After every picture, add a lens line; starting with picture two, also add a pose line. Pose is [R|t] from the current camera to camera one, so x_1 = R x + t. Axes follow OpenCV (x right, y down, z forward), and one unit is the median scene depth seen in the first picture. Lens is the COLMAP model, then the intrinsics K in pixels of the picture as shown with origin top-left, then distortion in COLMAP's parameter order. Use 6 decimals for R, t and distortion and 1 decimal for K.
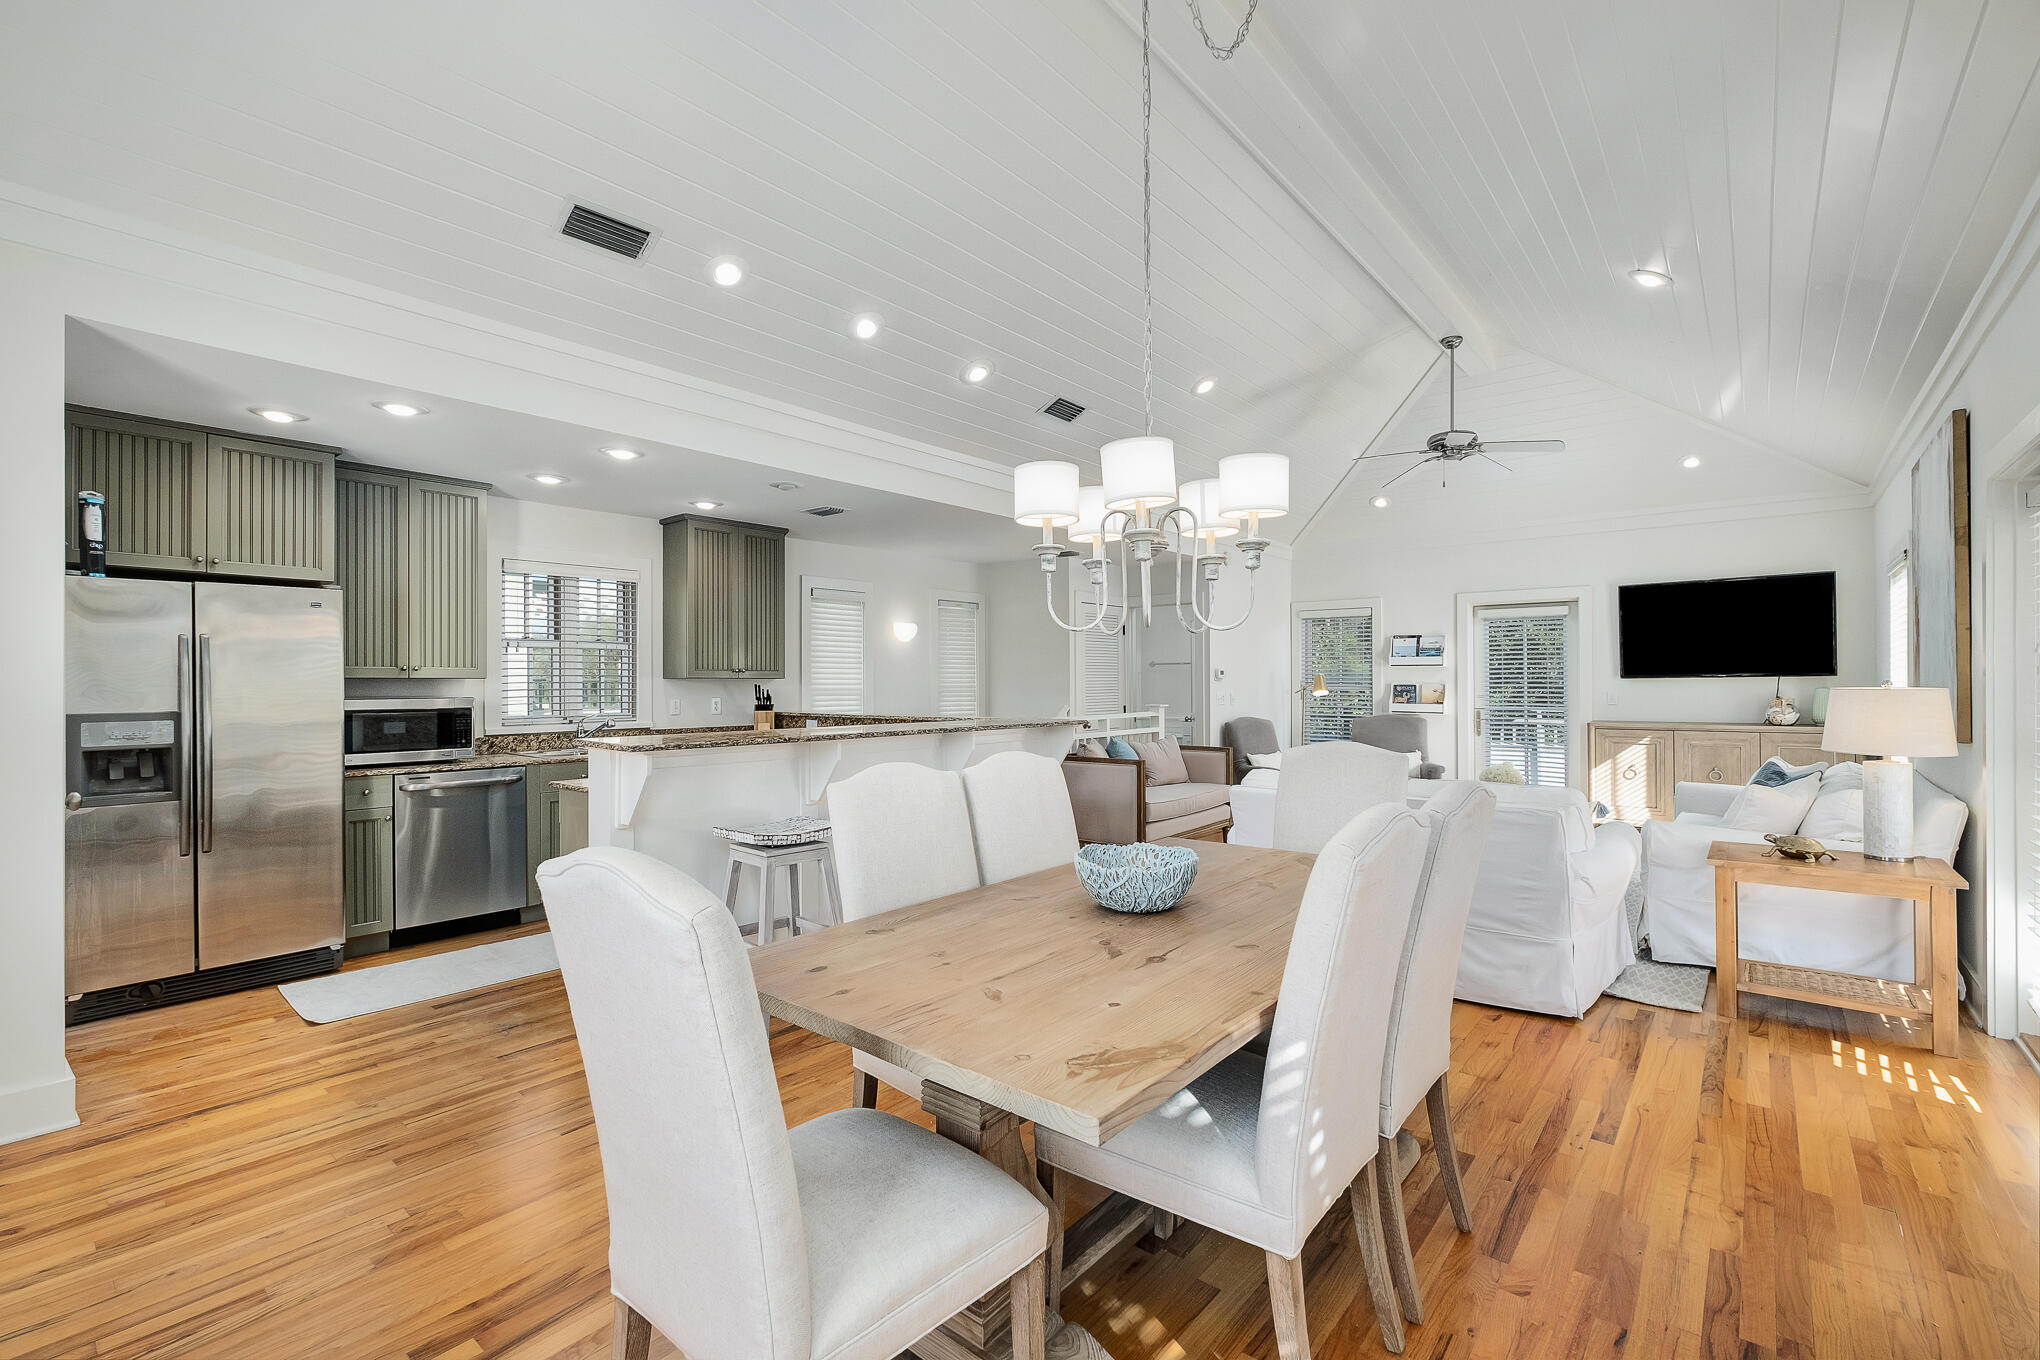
lens RADIAL K [[901.2, 0, 1015.0], [0, 901.2, 672.2], [0, 0, 1]] dist [-0.002170, -0.000960]
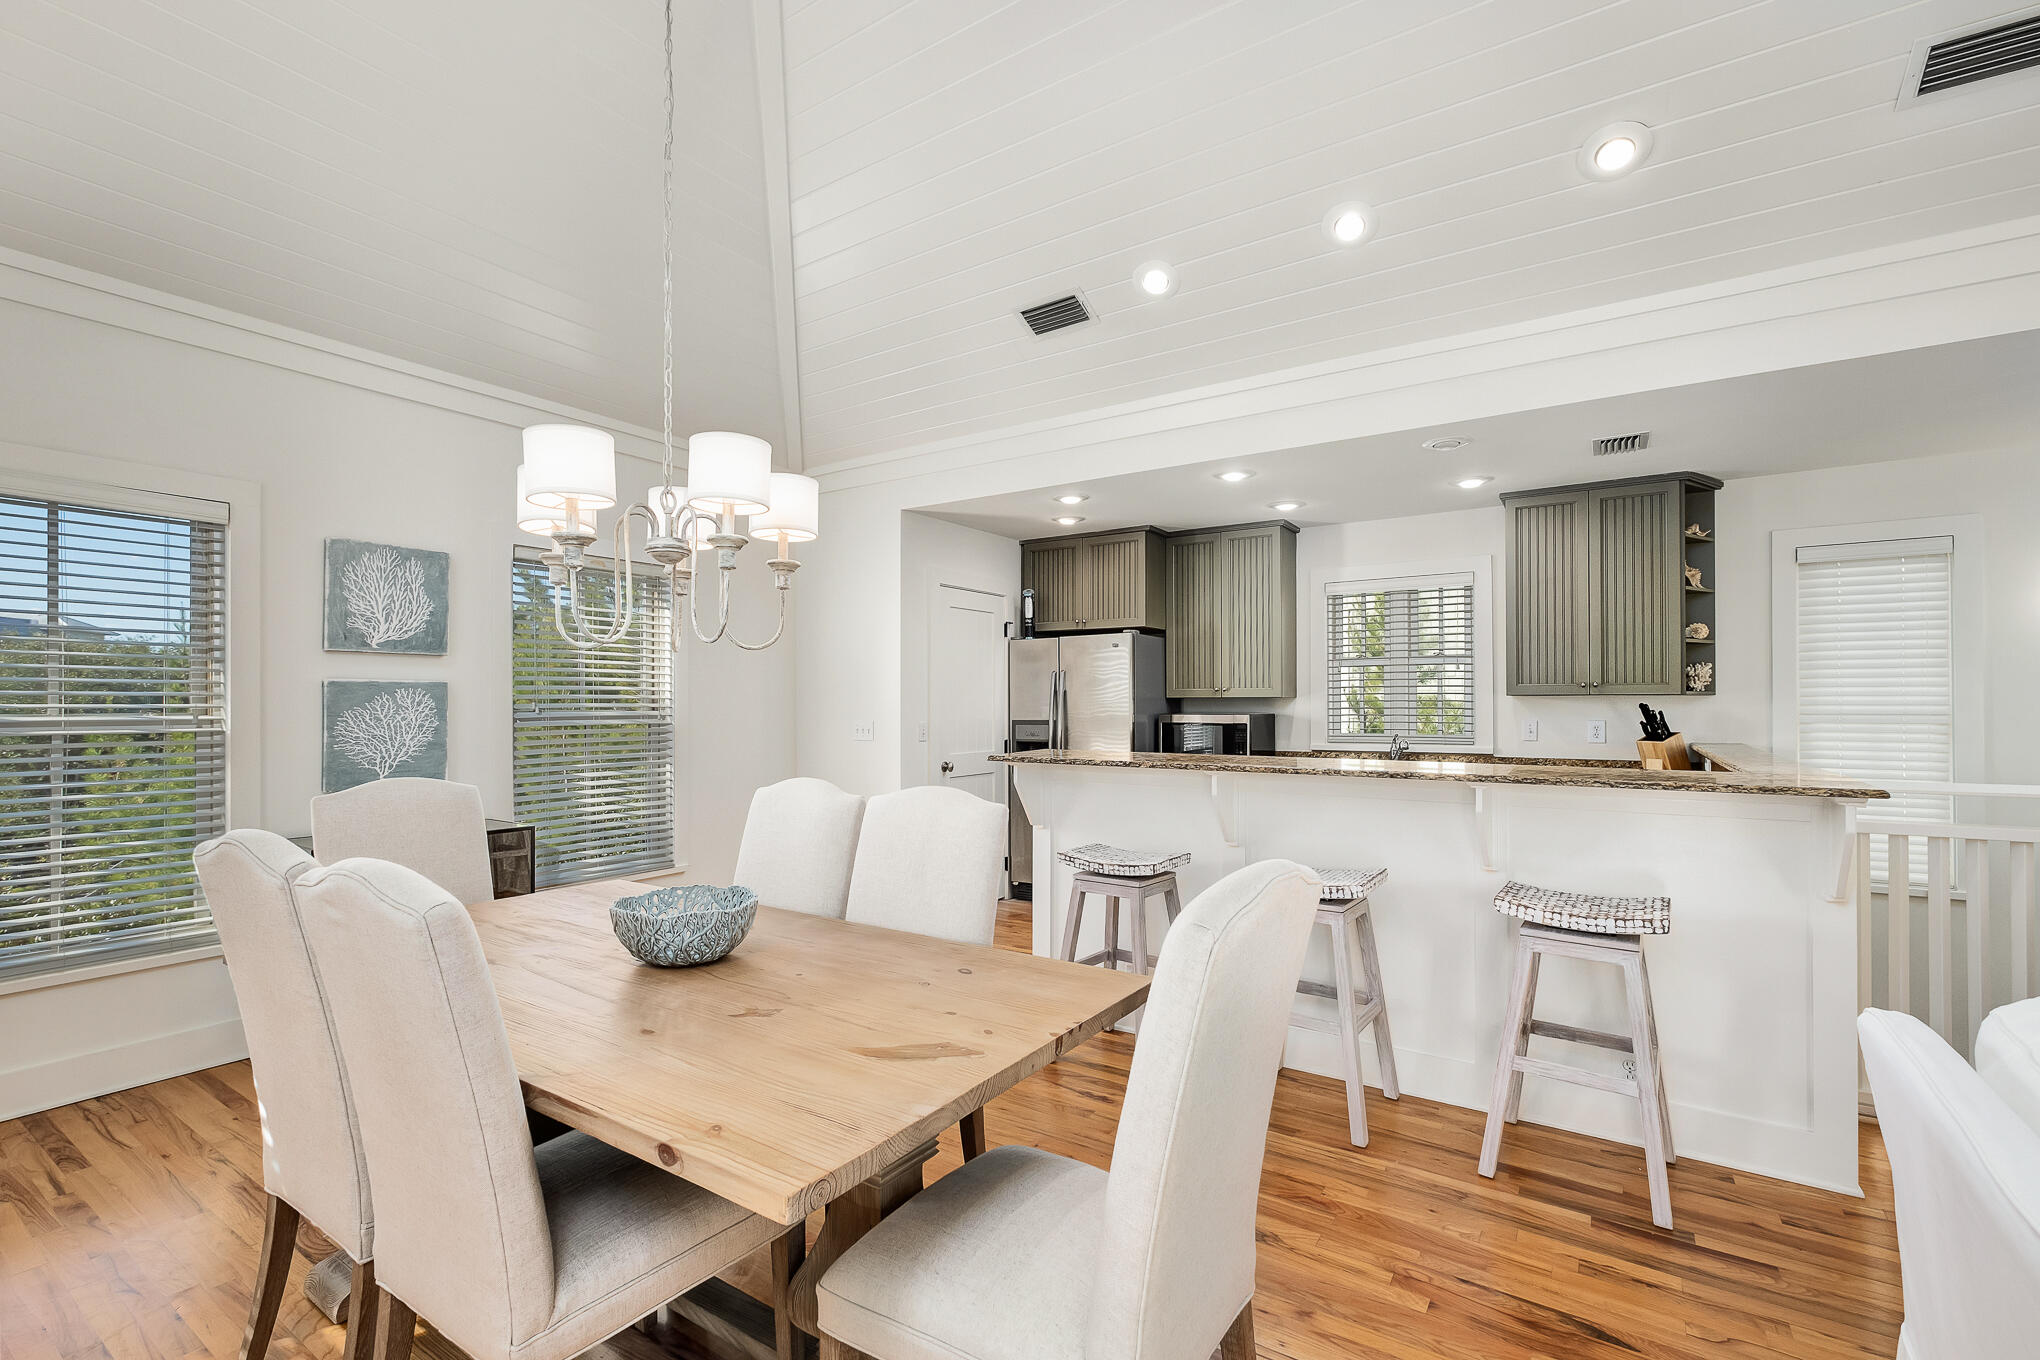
lens RADIAL K [[901.2, 0, 1012.2], [0, 901.2, 677.0], [0, 0, 1]] dist [-0.002170, -0.000960]
pose [[0.112146, -0.028577, -0.993281, 0.426844], [0.011139, 0.999560, -0.027500, 0.007624], [0.993629, -0.007980, 0.112415, 0.503831]]
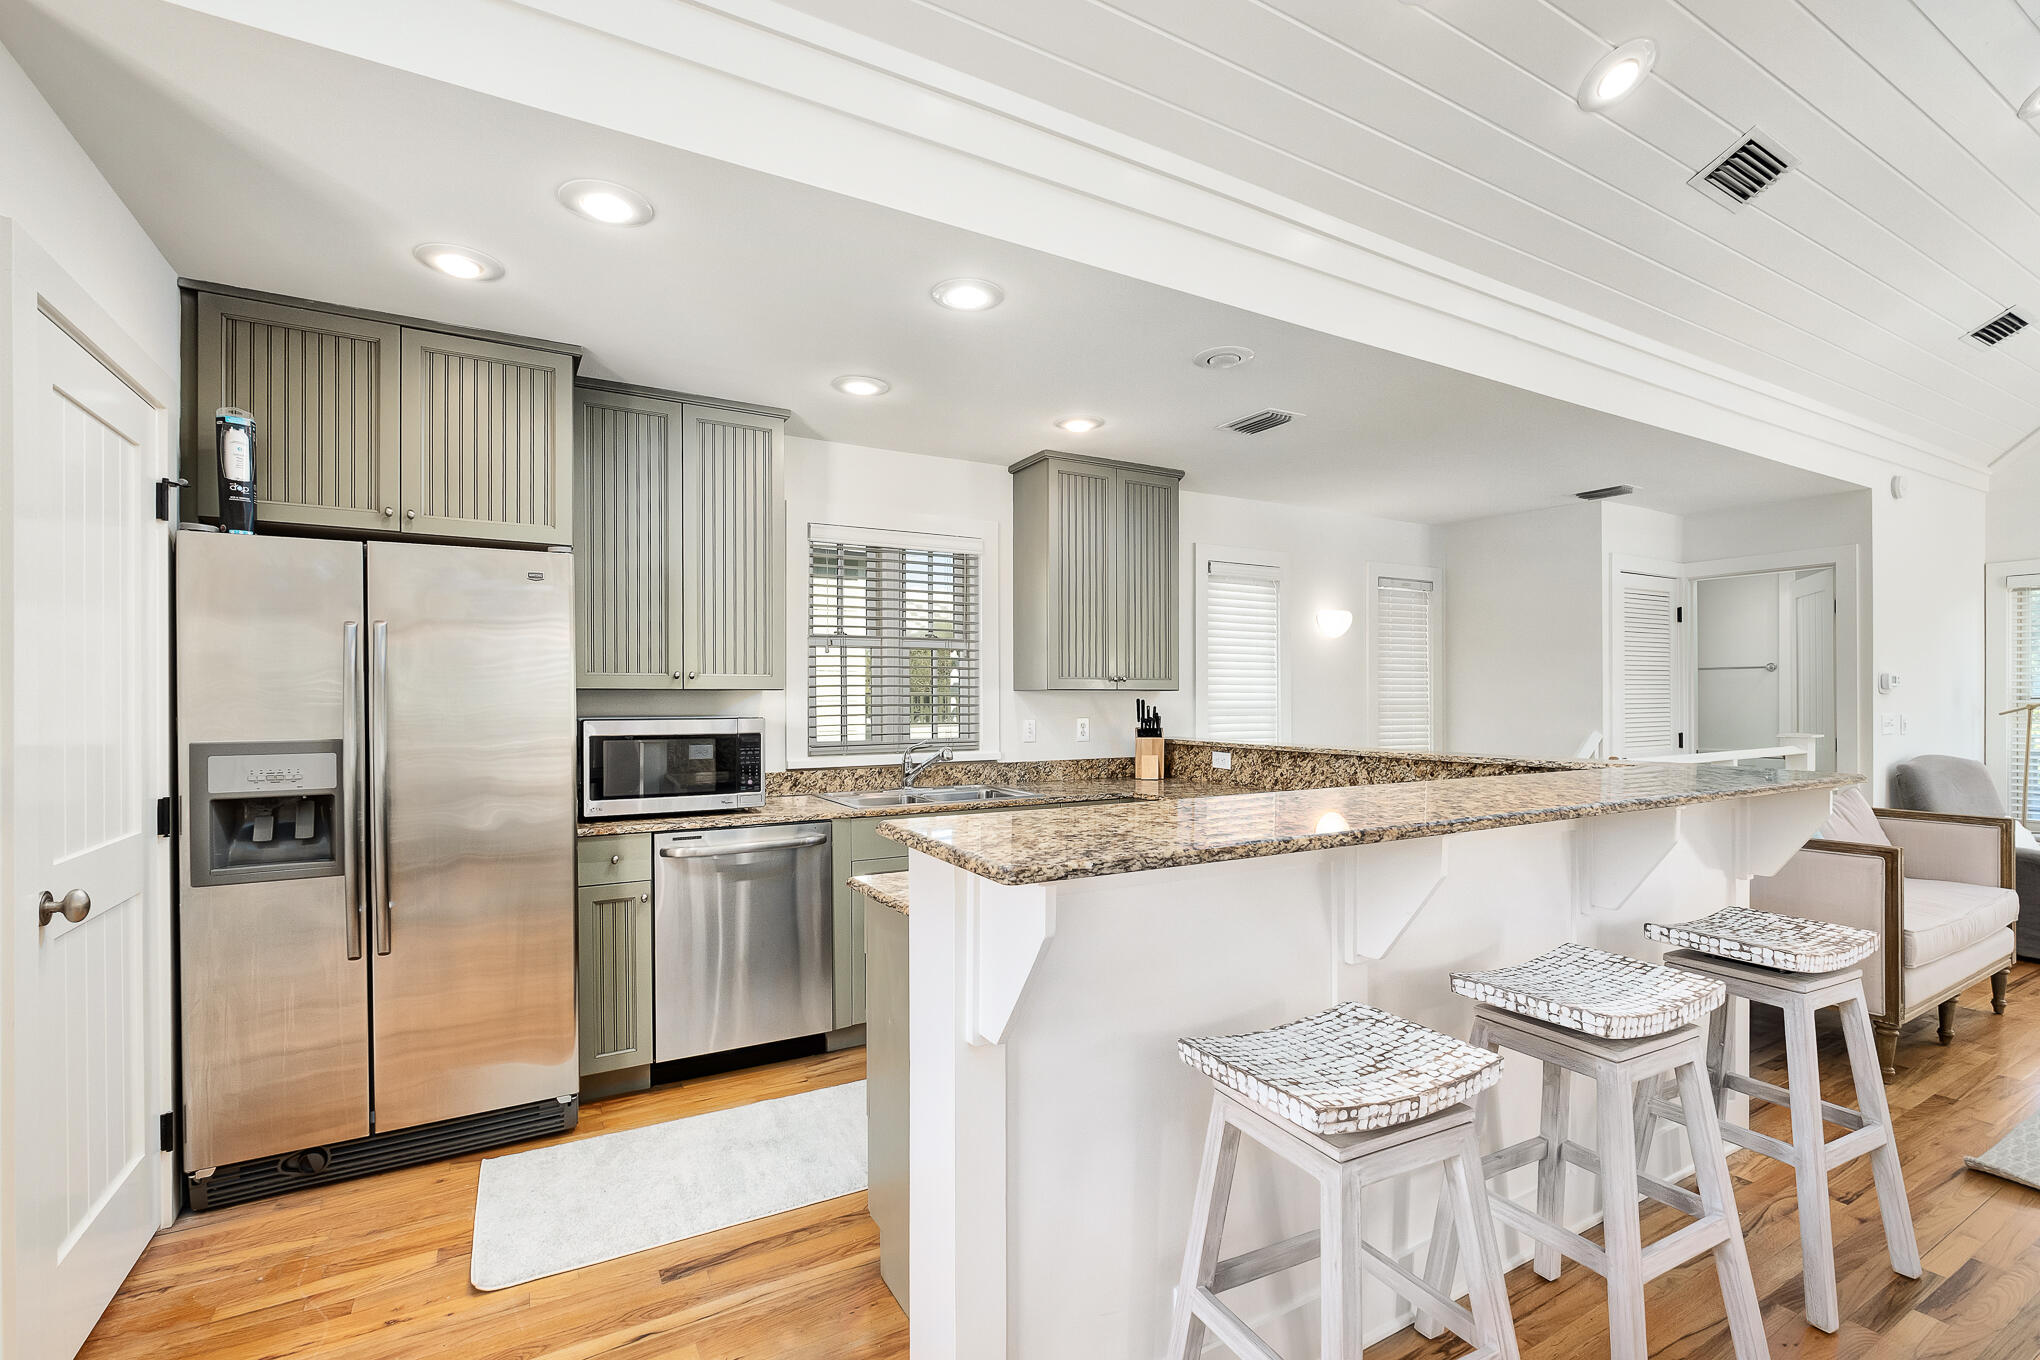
lens RADIAL K [[901.2, 0, 1001.1], [0, 901.2, 687.5], [0, 0, 1]] dist [-0.002170, -0.000960]
pose [[0.936633, -0.003239, -0.350297, -0.169932], [0.003383, 0.999994, -0.000201, 0.005453], [0.350296, -0.000997, 0.936639, 0.371770]]
